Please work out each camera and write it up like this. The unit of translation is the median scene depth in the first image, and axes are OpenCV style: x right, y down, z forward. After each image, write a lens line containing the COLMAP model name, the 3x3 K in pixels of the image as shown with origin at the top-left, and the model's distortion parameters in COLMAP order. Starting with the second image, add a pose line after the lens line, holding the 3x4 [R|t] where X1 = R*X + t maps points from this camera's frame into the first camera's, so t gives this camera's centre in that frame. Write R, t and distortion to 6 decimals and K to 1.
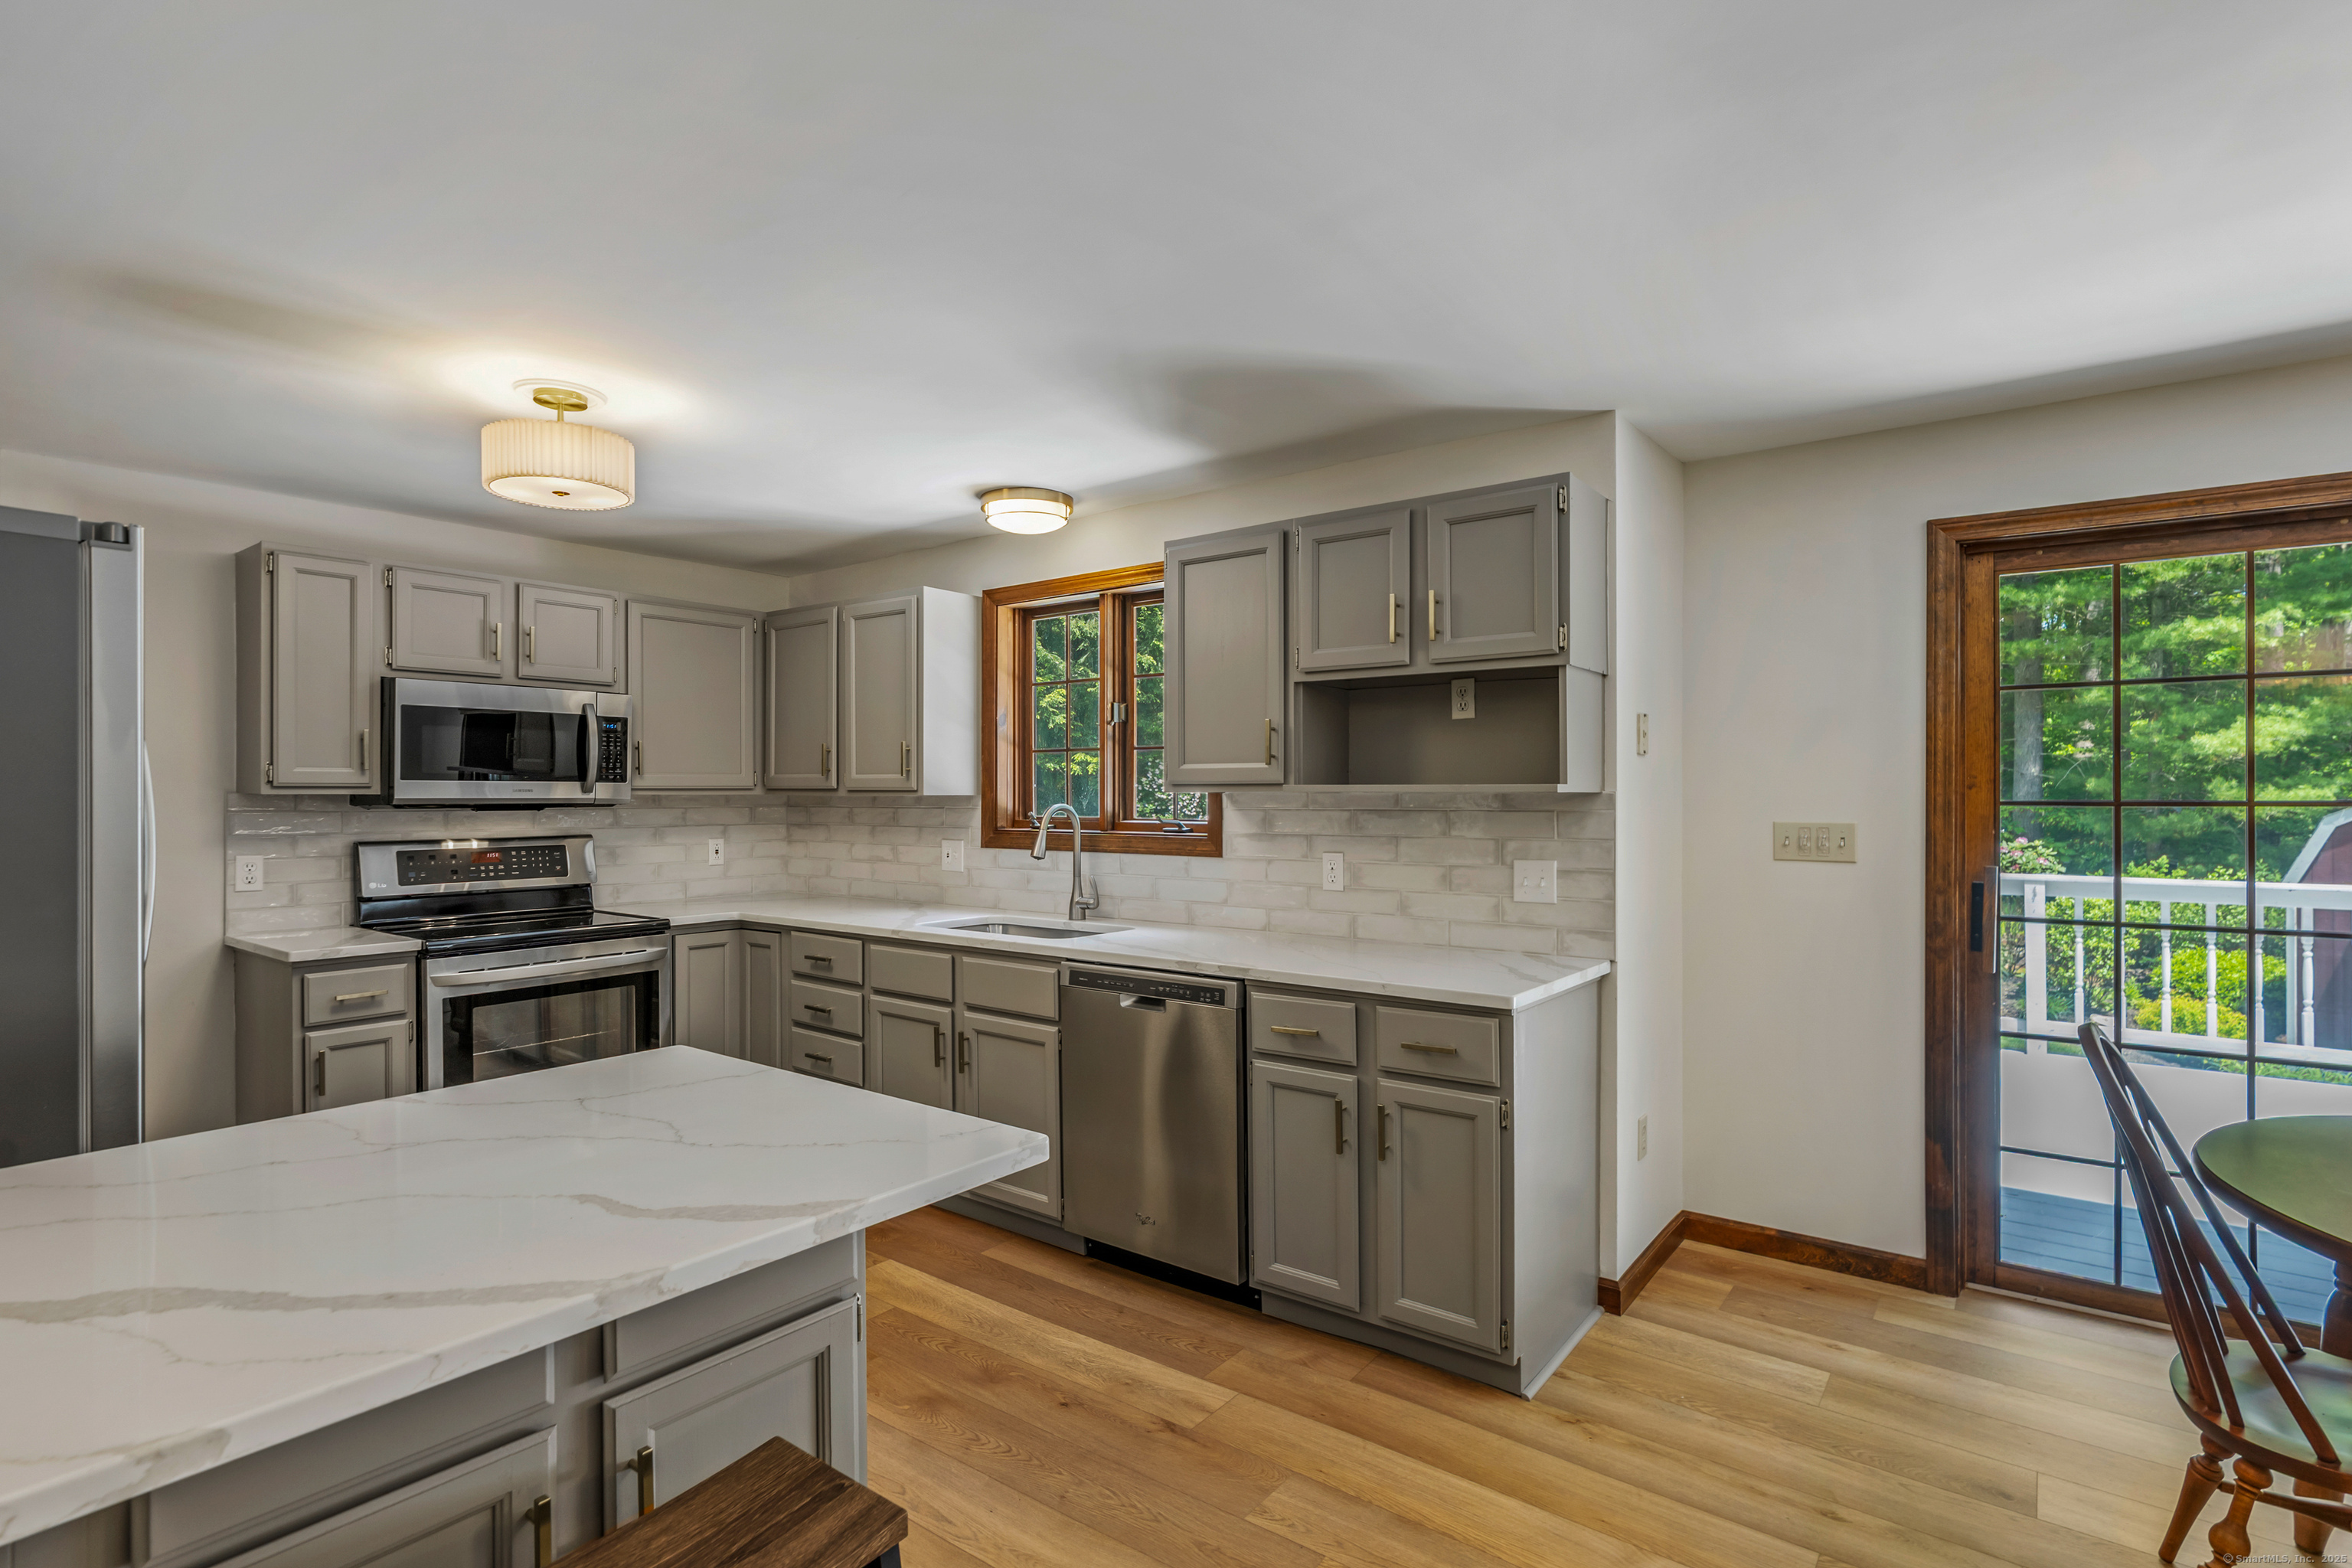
lens RADIAL K [[1118.2, 0, 1131.2], [0, 1118.2, 790.3], [0, 0, 1]] dist [-0.002499, 0.000096]
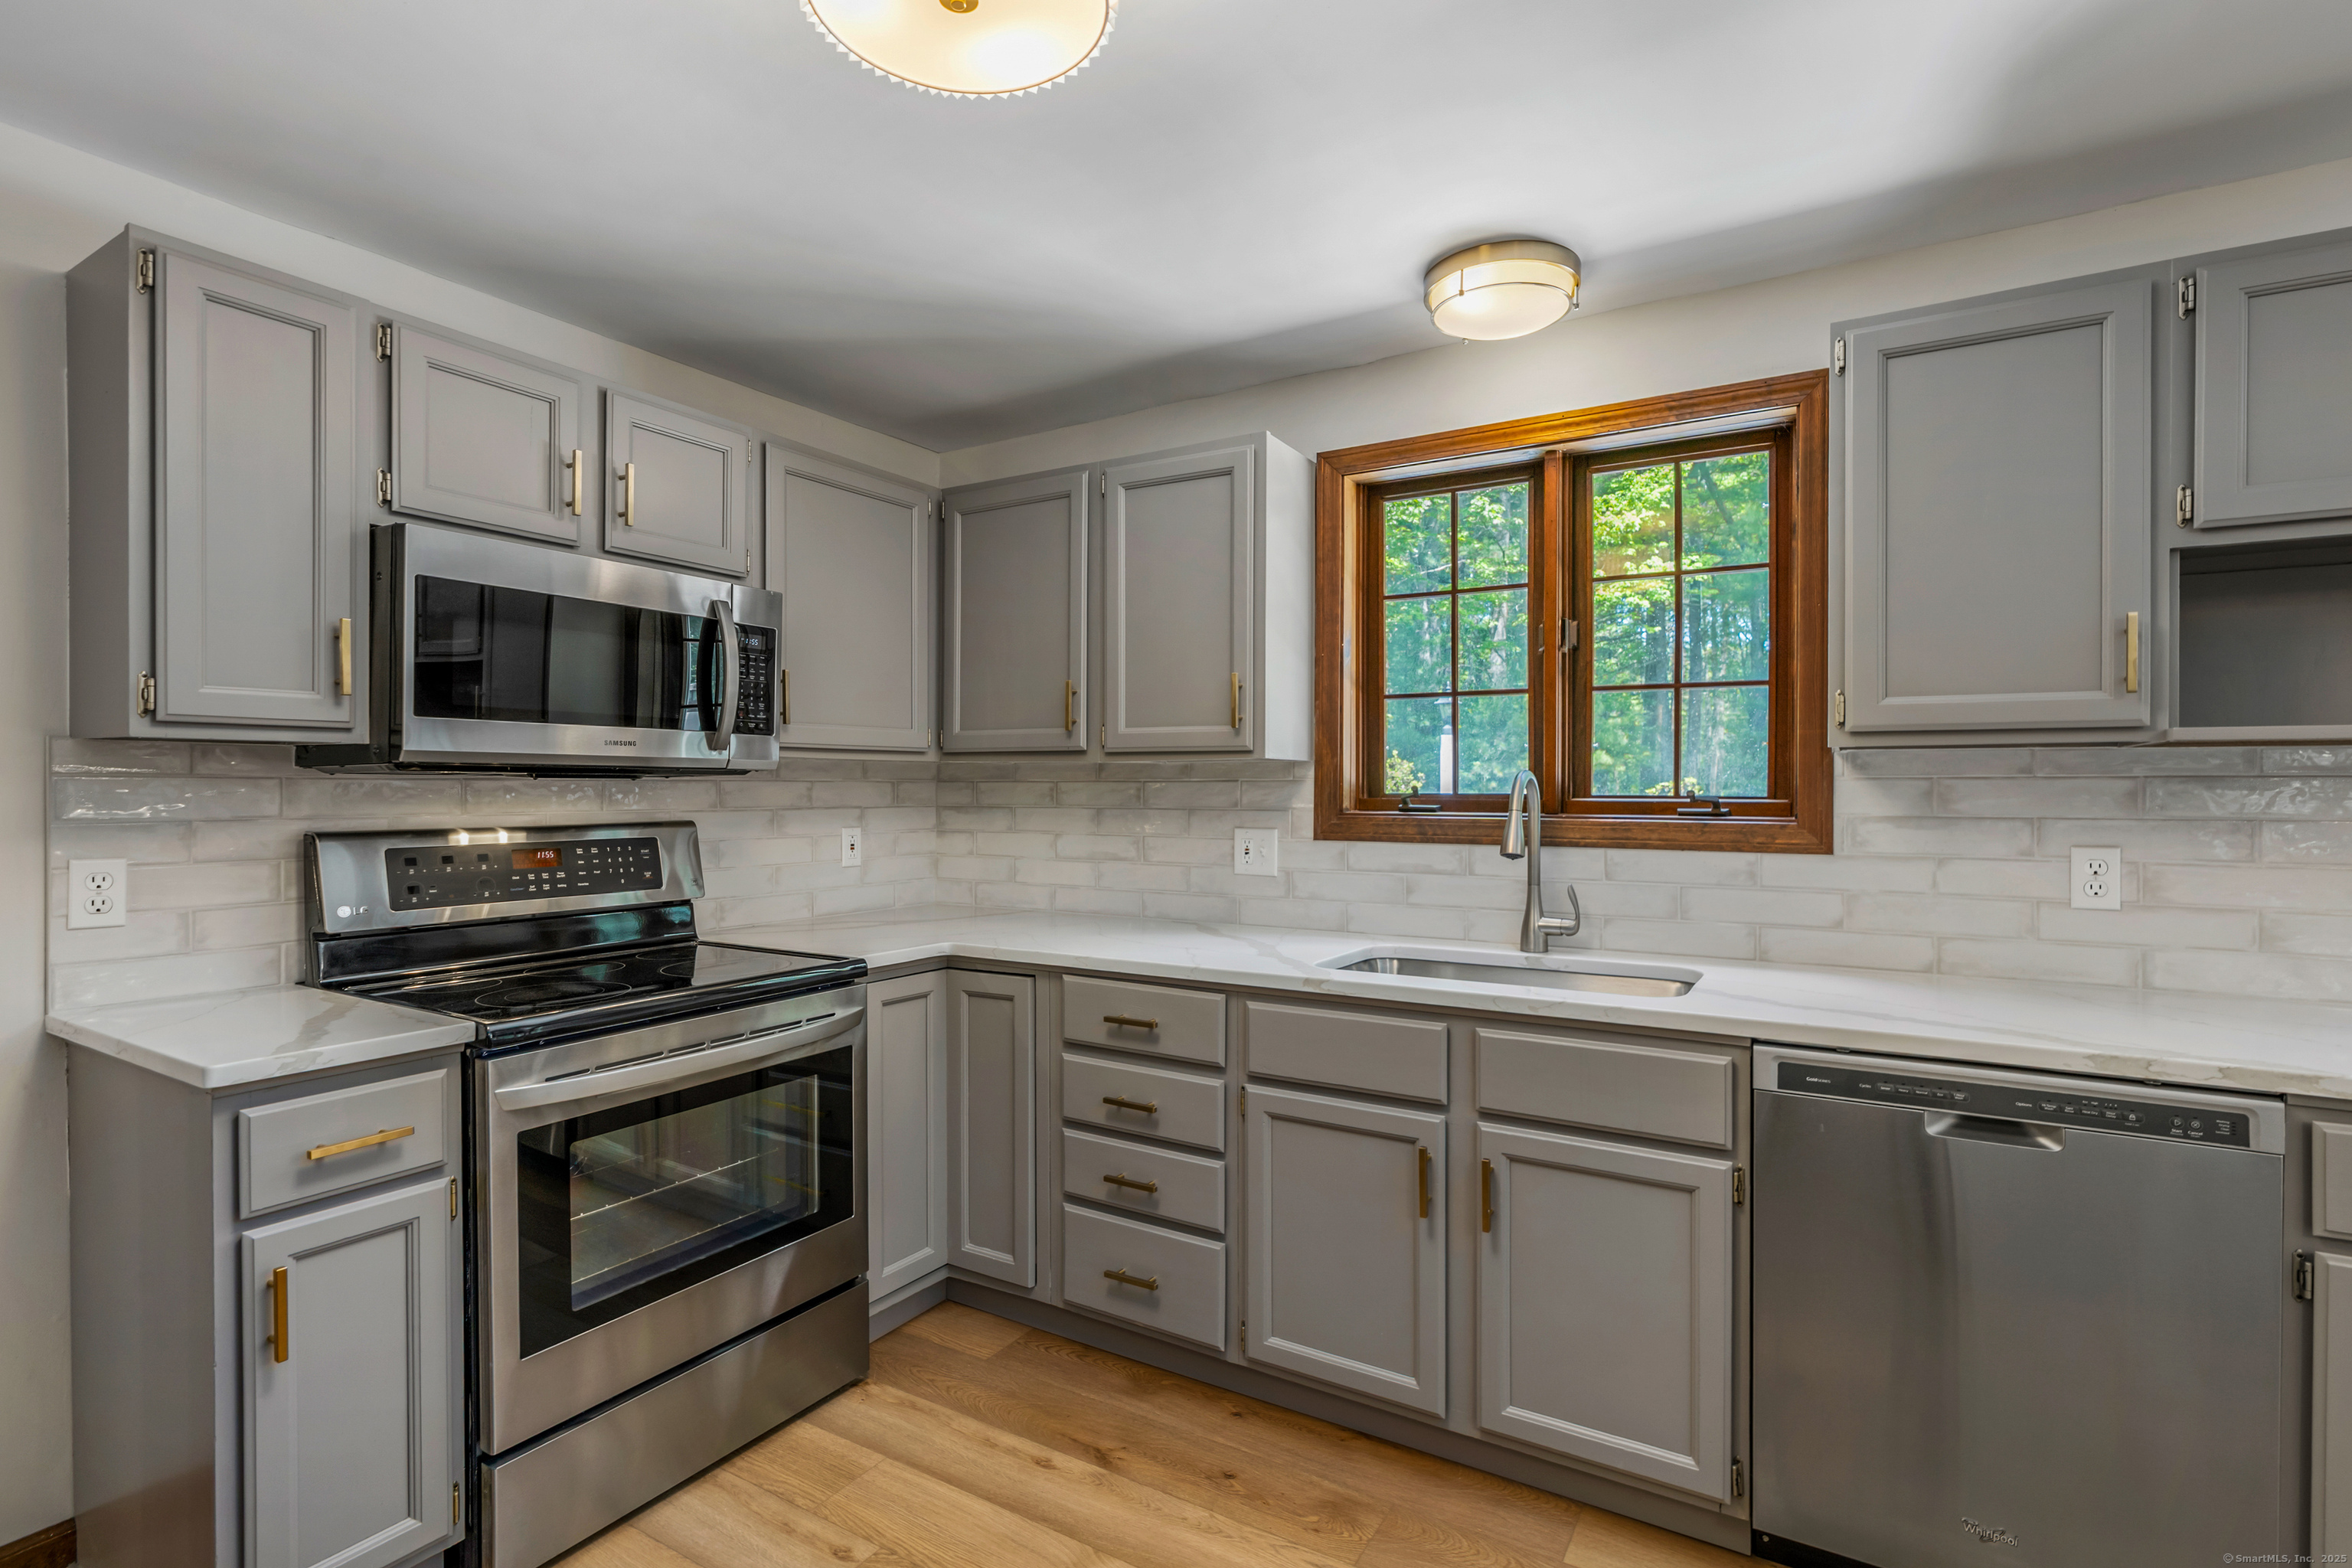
lens RADIAL K [[1098.4, 0, 1164.5], [0, 1098.4, 790.4], [0, 0, 1]] dist [-0.000081, -0.000643]
pose [[0.991902, 0.003057, 0.126972, -0.338388], [-0.003933, 0.999970, 0.006648, 0.019686], [-0.126948, -0.007094, 0.991884, 0.402311]]
